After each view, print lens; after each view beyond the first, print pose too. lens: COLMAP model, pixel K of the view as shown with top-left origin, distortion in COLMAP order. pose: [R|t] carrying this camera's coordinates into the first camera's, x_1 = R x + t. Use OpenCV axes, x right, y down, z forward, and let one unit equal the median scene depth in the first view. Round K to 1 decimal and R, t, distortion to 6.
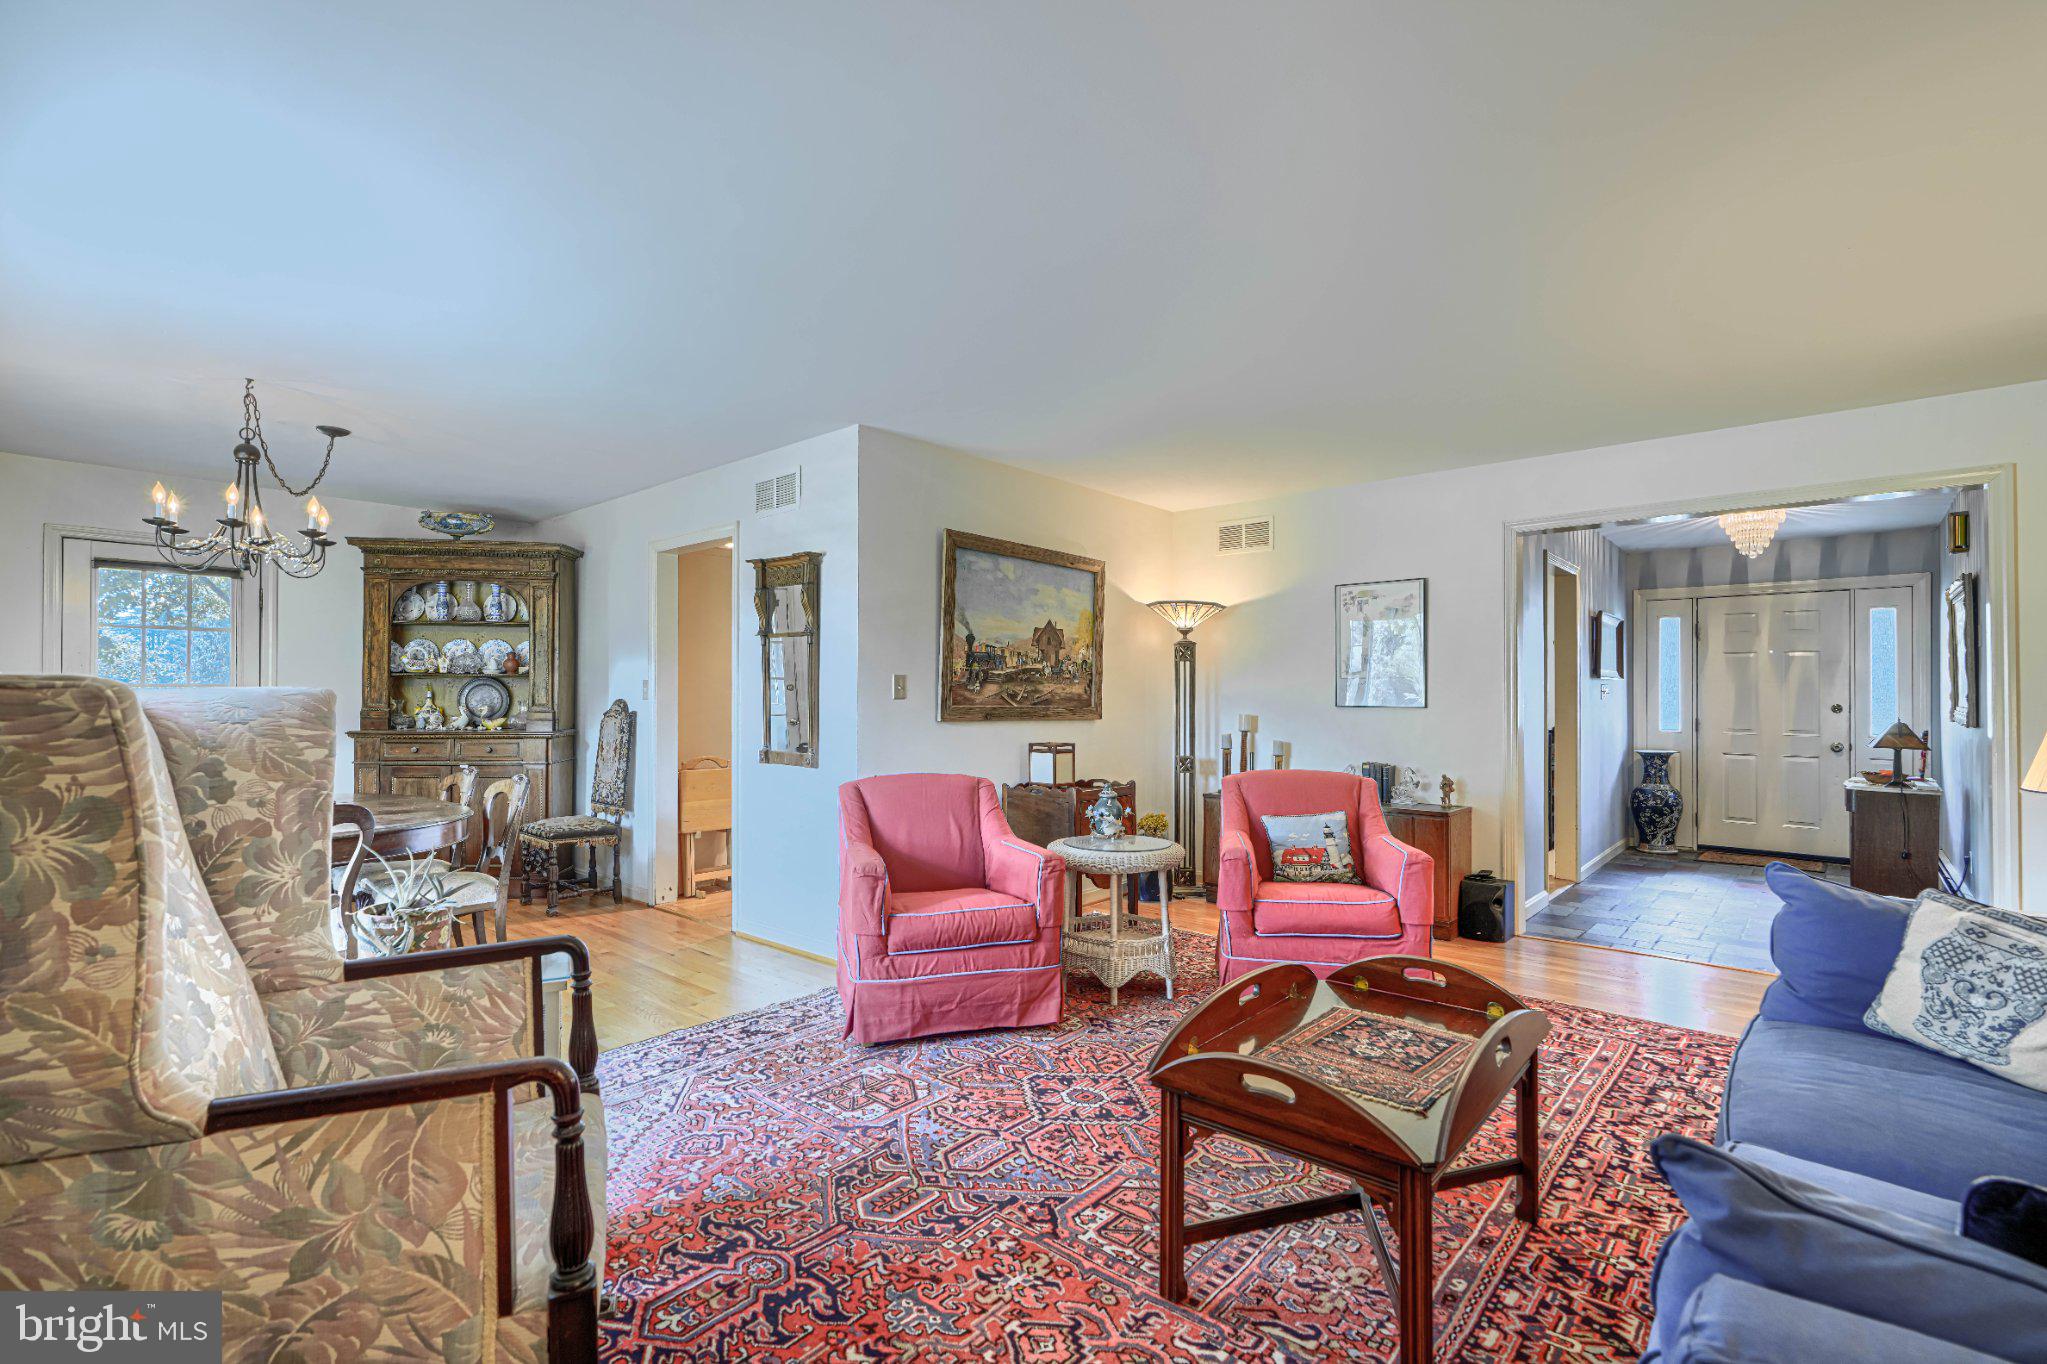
lens RADIAL K [[931.0, 0, 1020.9], [0, 931.0, 689.8], [0, 0, 1]] dist [-0.000774, 0.000316]
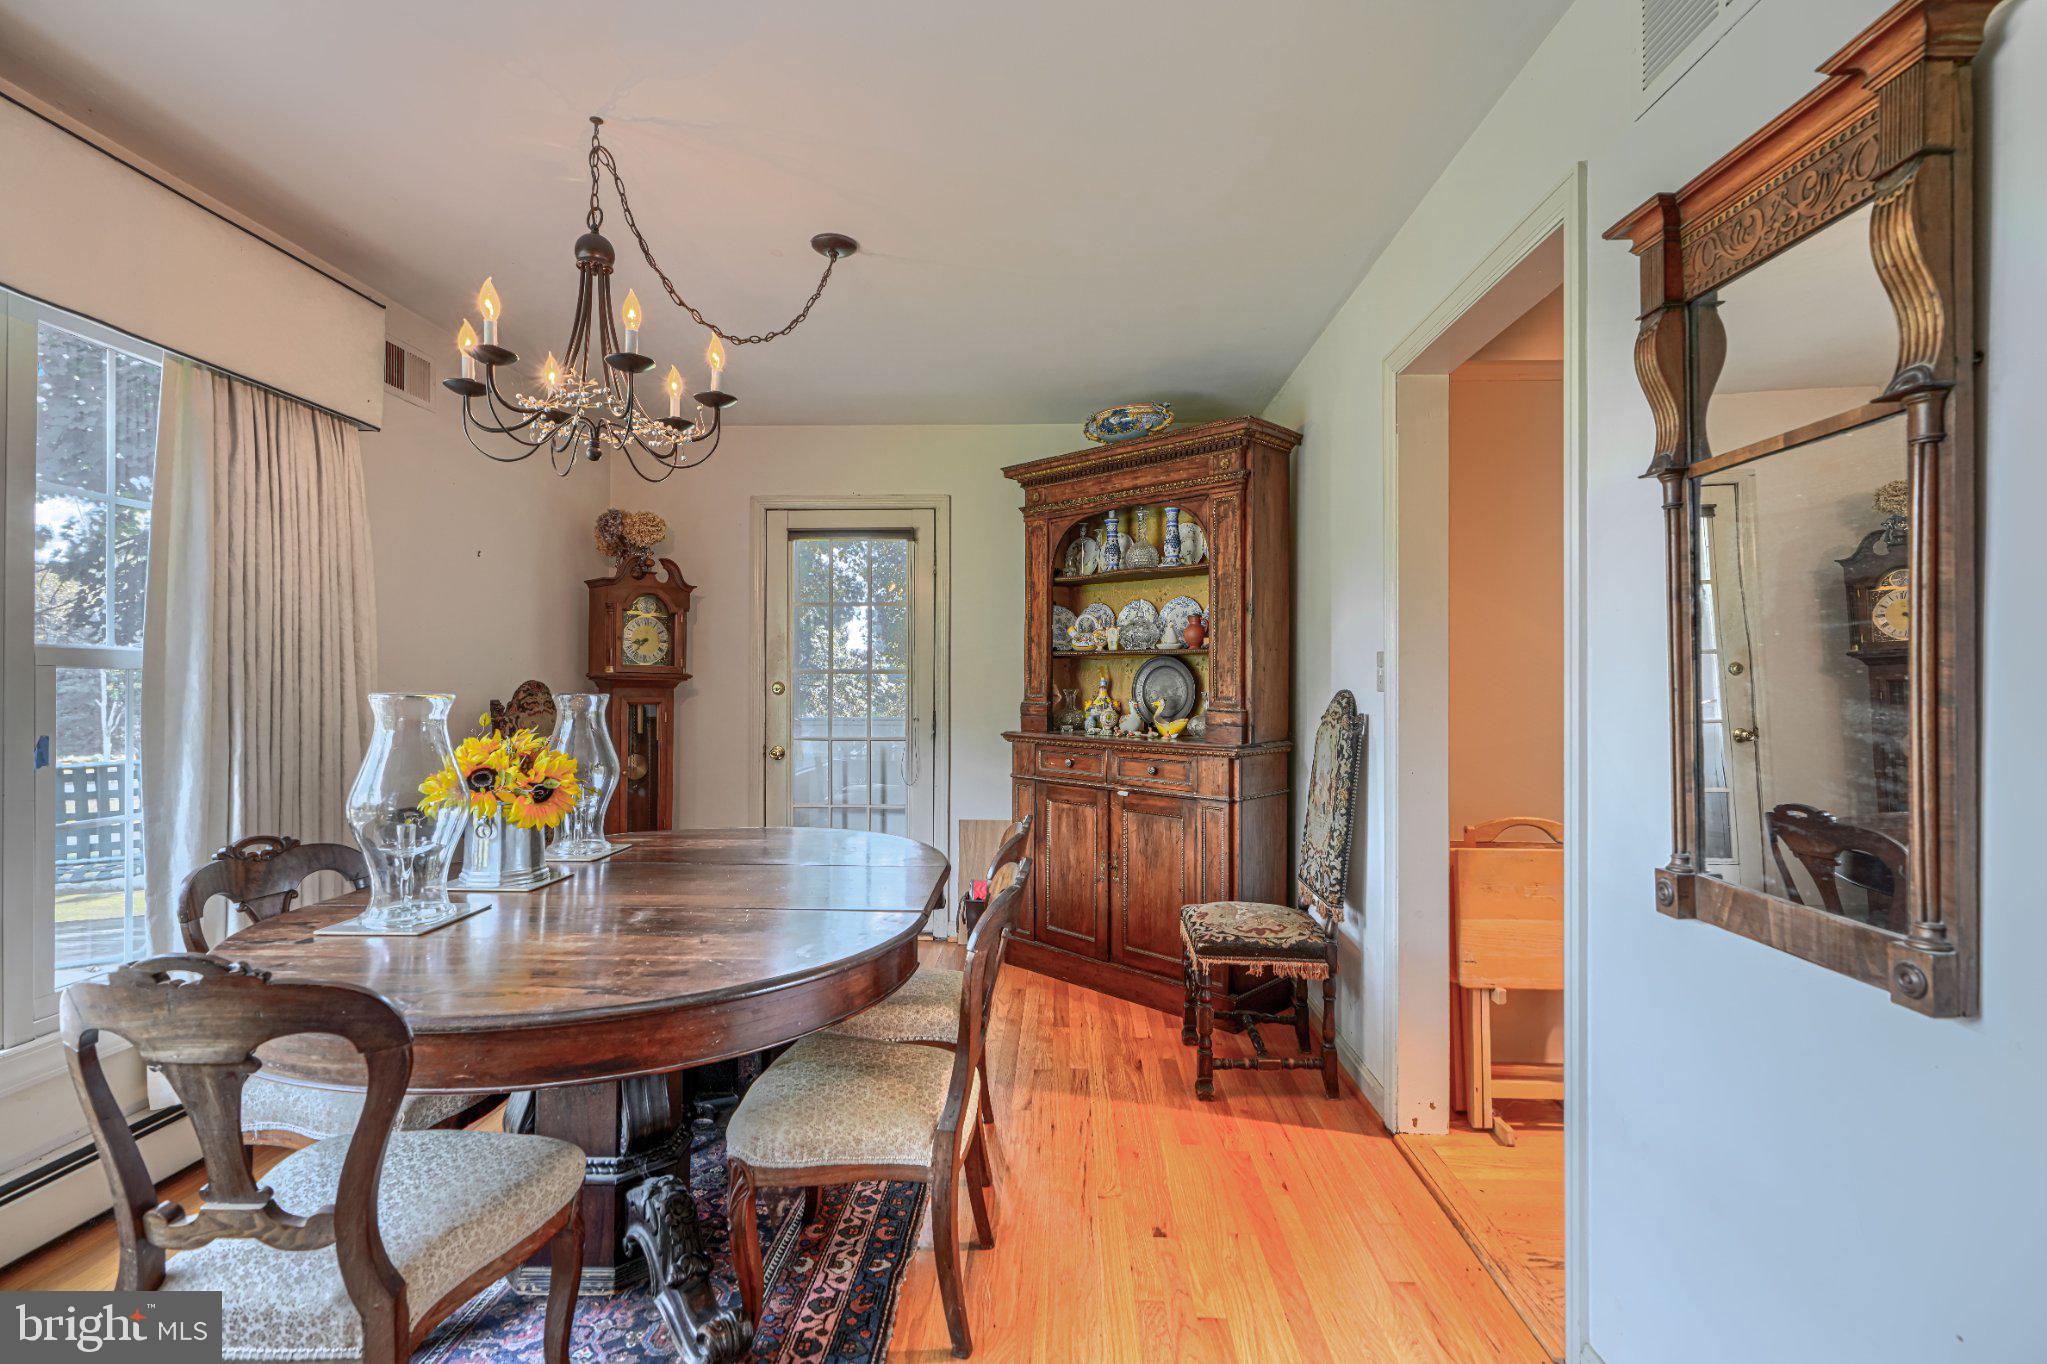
lens RADIAL K [[931.0, 0, 1023.2], [0, 931.0, 686.1], [0, 0, 1]] dist [-0.000774, 0.000316]
pose [[0.640601, 0.002398, -0.767870, -0.147339], [0.003222, 0.999978, 0.005811, 0.003742], [0.767867, -0.006196, 0.640580, 0.530010]]
